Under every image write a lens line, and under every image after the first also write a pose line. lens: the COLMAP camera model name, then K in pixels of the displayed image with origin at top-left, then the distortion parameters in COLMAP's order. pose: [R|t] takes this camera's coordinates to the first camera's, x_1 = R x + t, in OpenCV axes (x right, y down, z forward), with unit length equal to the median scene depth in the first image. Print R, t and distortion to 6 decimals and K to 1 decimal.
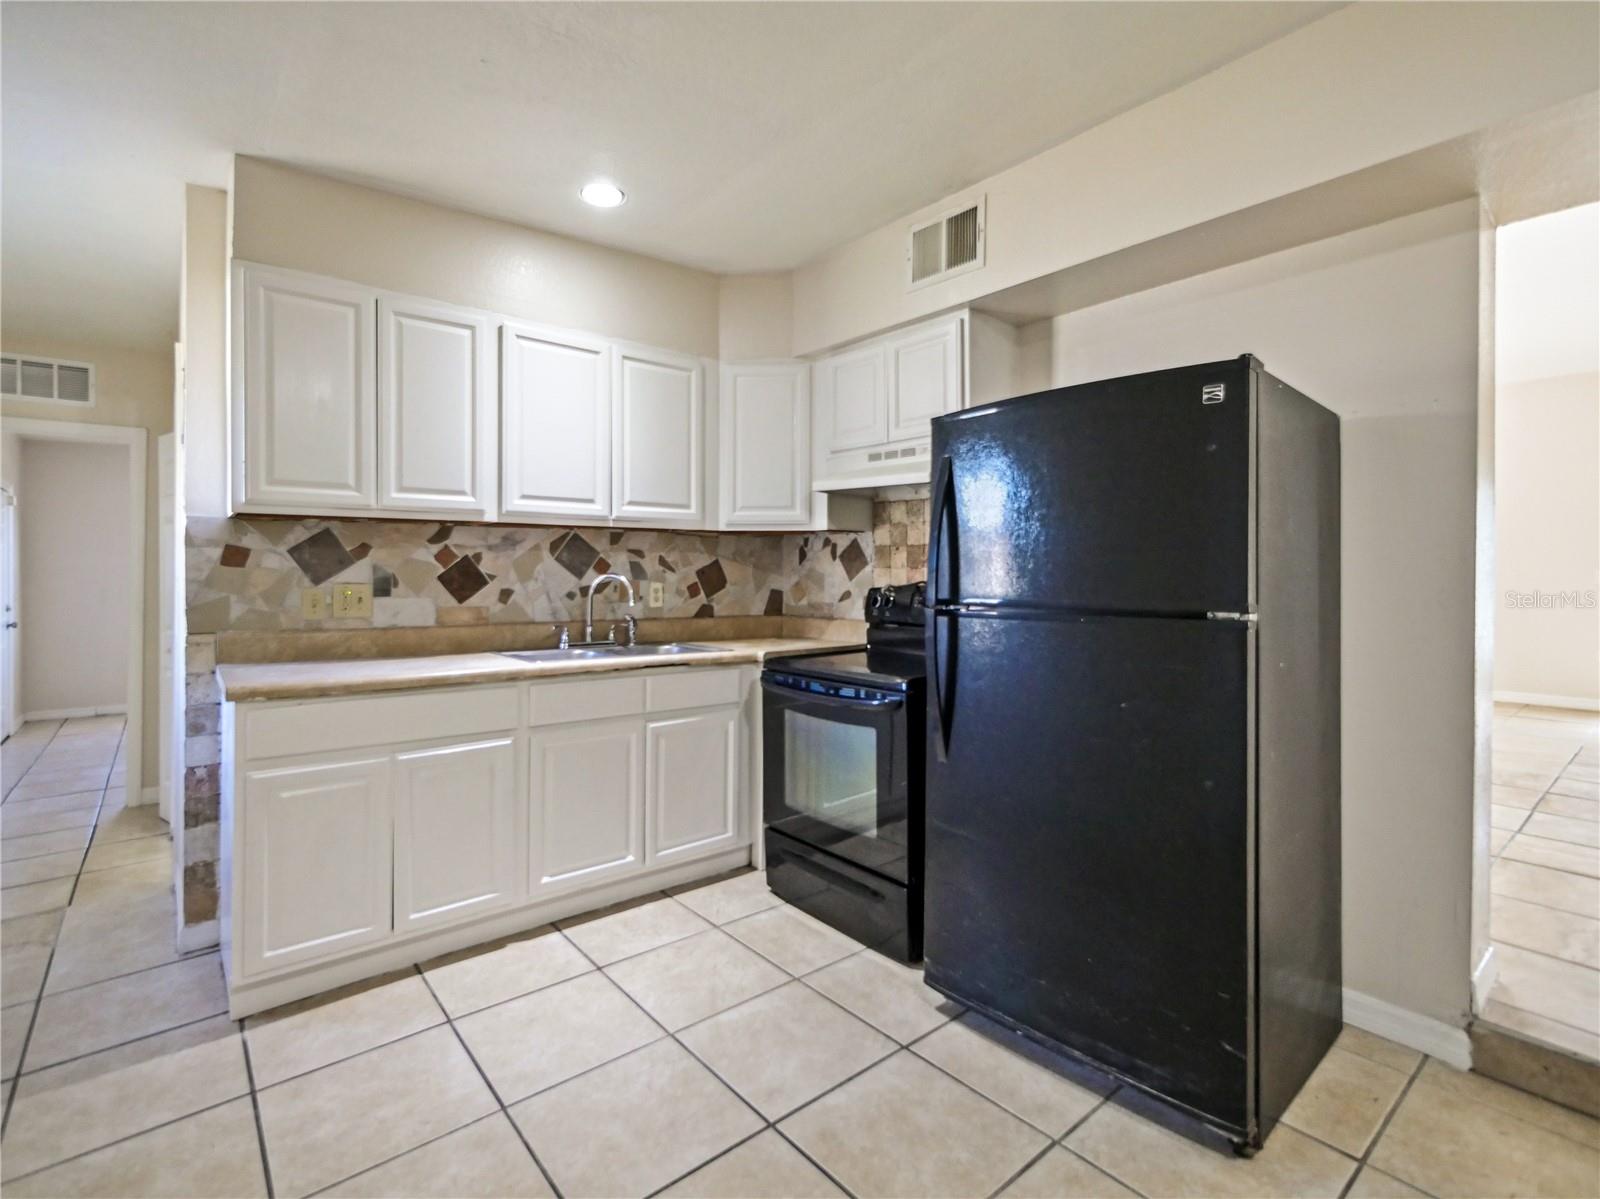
lens RADIAL K [[752.2, 0, 800.9], [0, 752.2, 575.4], [0, 0, 1]] dist [0.000830, -0.000266]
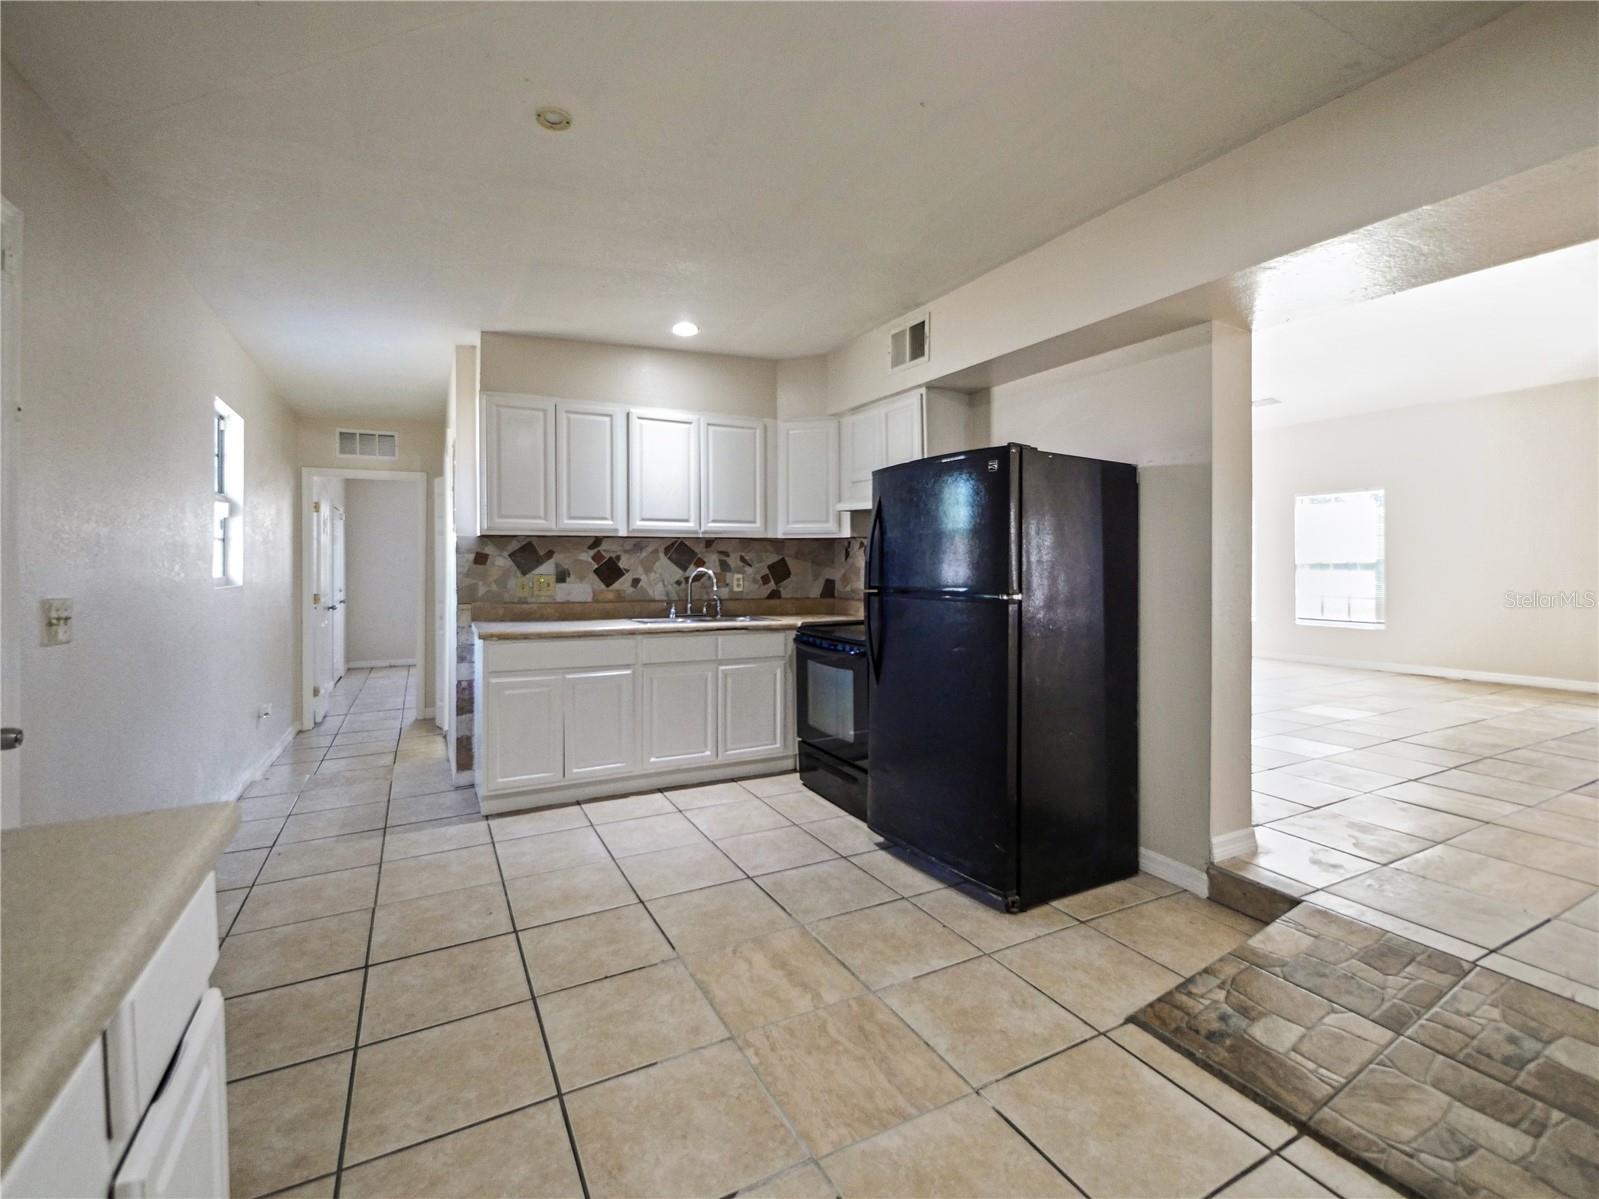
lens RADIAL K [[710.3, 0, 806.0], [0, 710.3, 569.0], [0, 0, 1]] dist [-0.004027, -0.000382]
pose [[0.979143, 0.000276, -0.203174, 0.267900], [0.000930, 0.999983, 0.005840, -0.009987], [0.203172, -0.005908, 0.979125, -0.384865]]
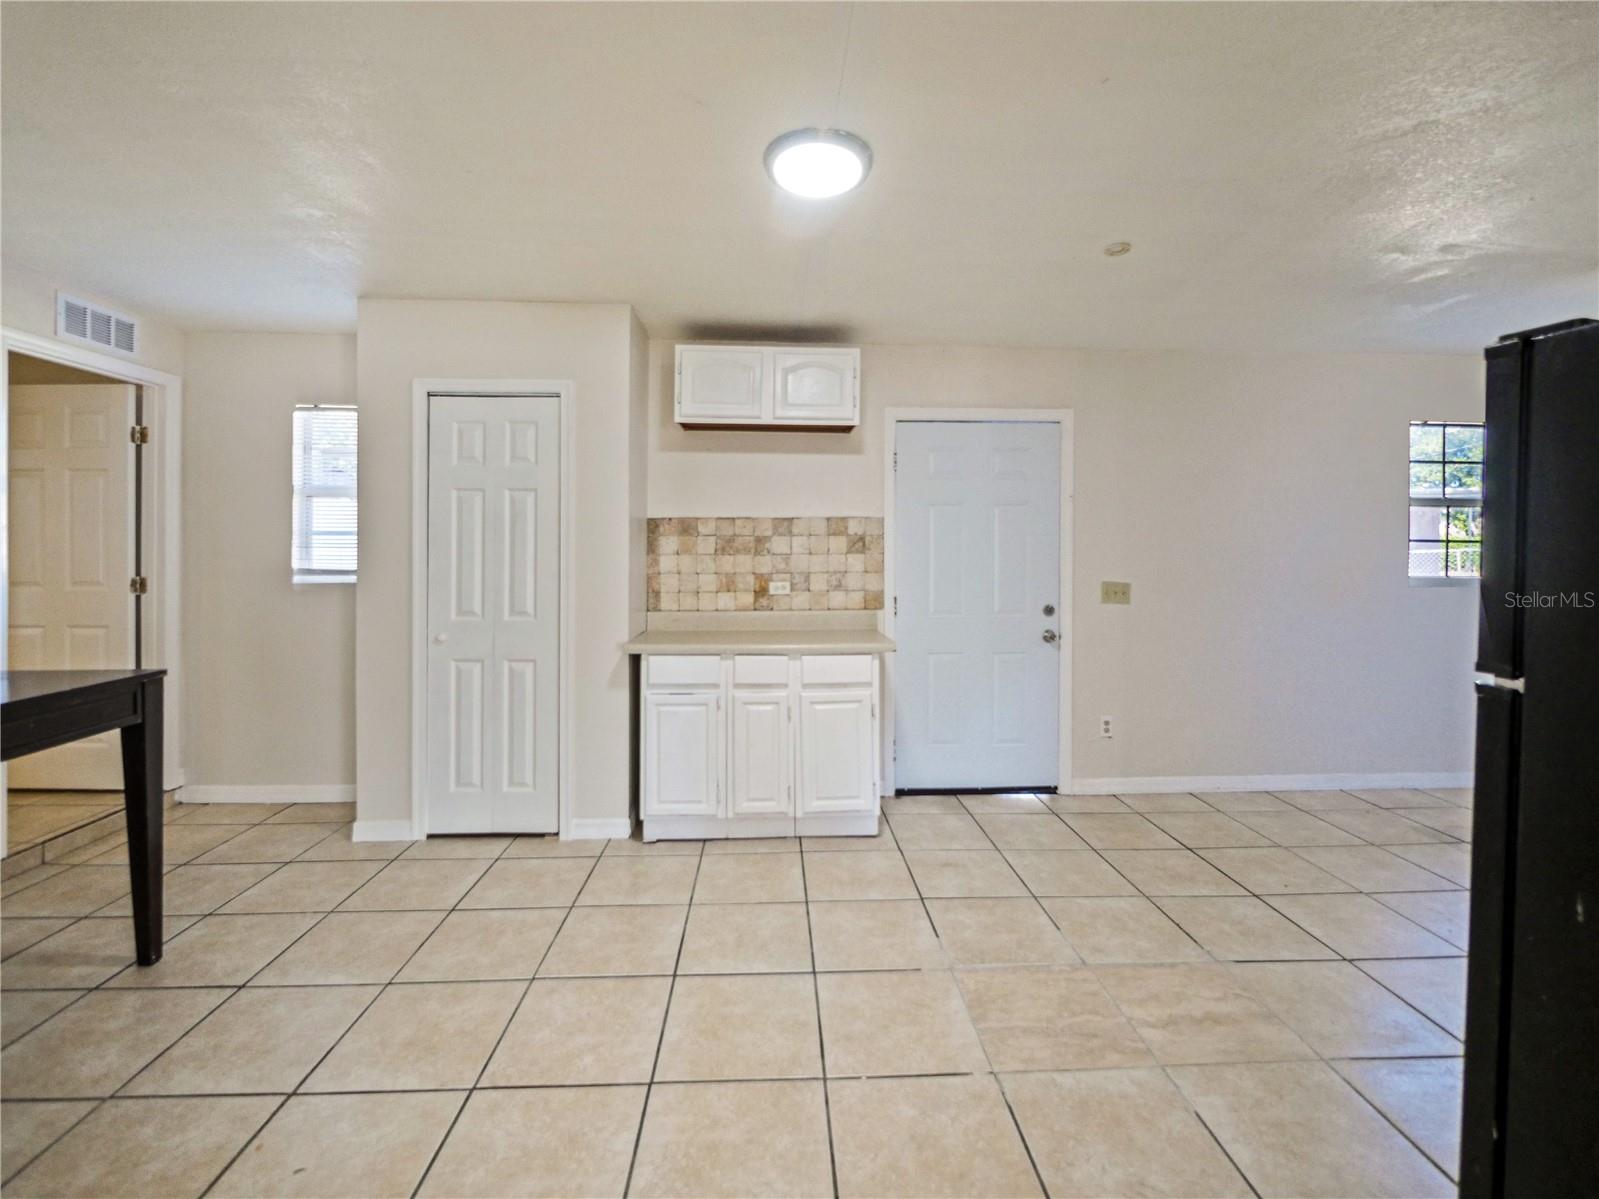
lens RADIAL K [[710.3, 0, 806.0], [0, 710.3, 569.0], [0, 0, 1]] dist [-0.004027, -0.000382]
pose [[-0.609050, 0.021700, -0.792835, 0.915400], [-0.003627, 0.999539, 0.030144, -0.045194], [0.793123, 0.021235, -0.608691, 0.504273]]
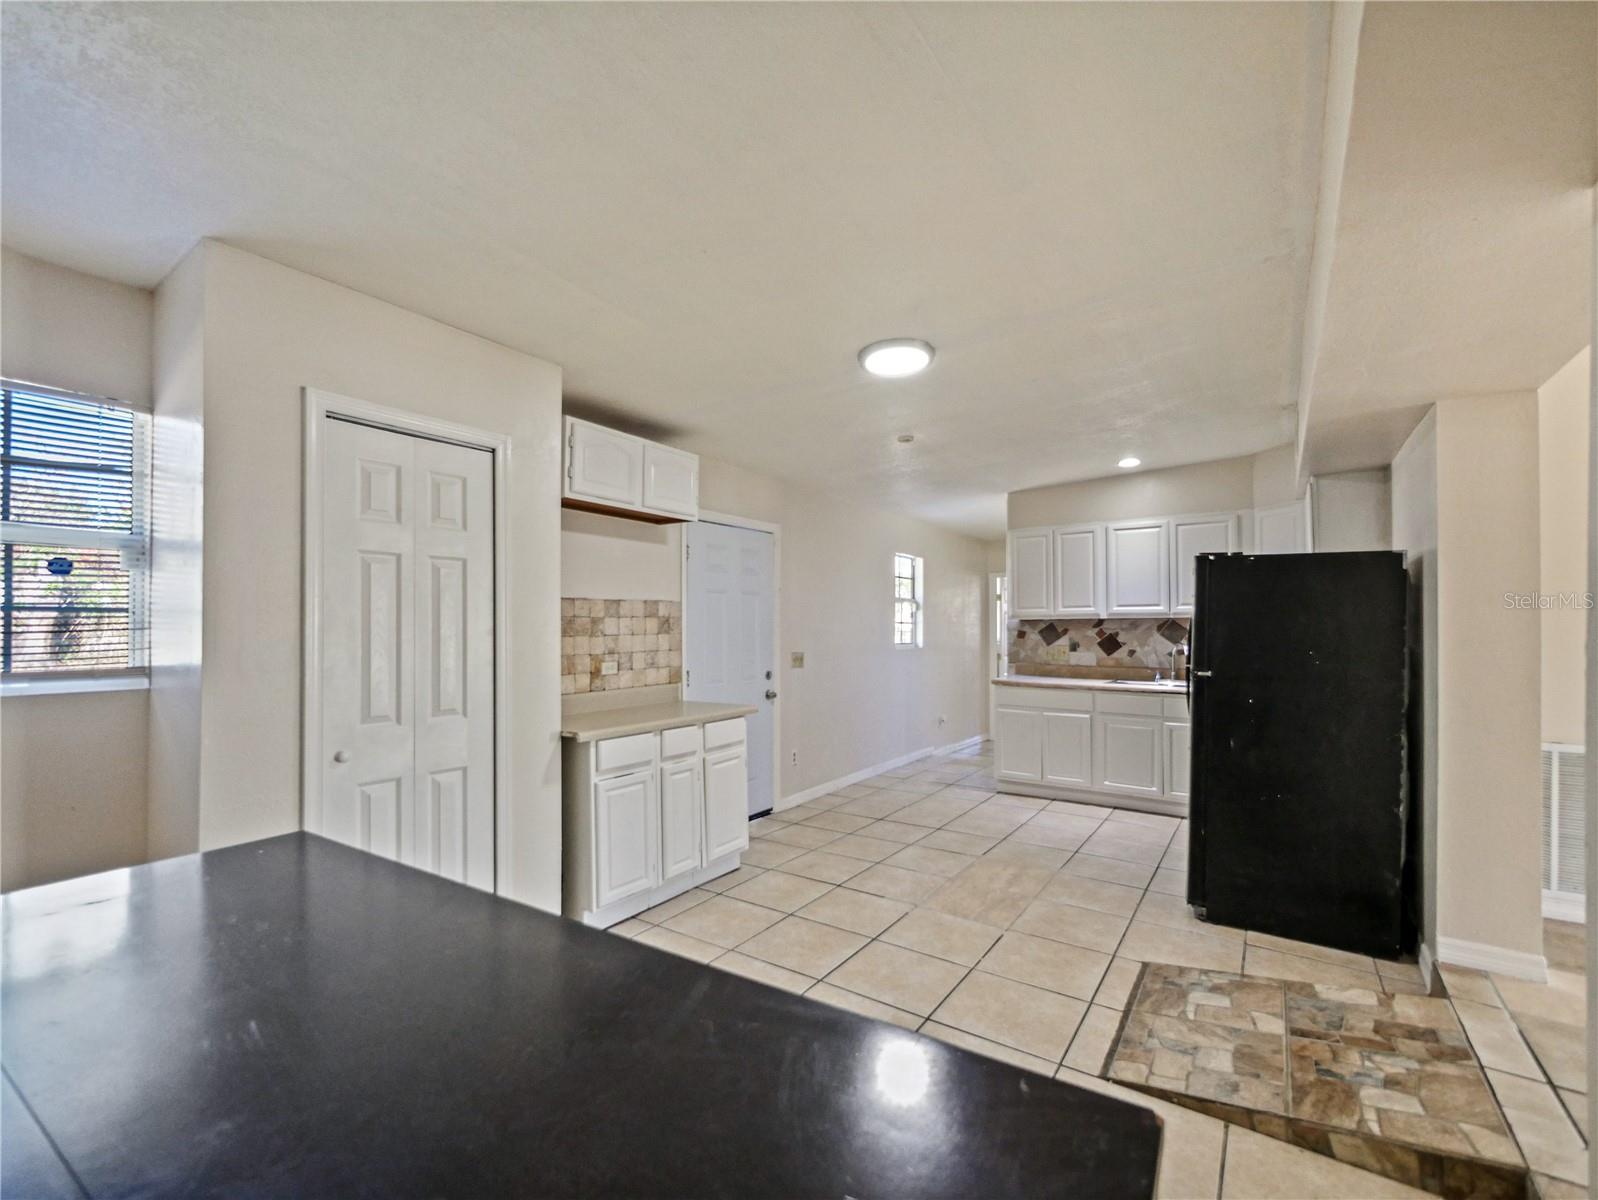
lens RADIAL K [[709.8, 0, 789.3], [0, 709.8, 645.6], [0, 0, 1]] dist [-0.010445, -0.000186]
pose [[0.259582, 0.024332, -0.965414, 1.305872], [0.001704, 0.999669, 0.025653, -0.046922], [0.965720, -0.008304, 0.259455, -0.395376]]
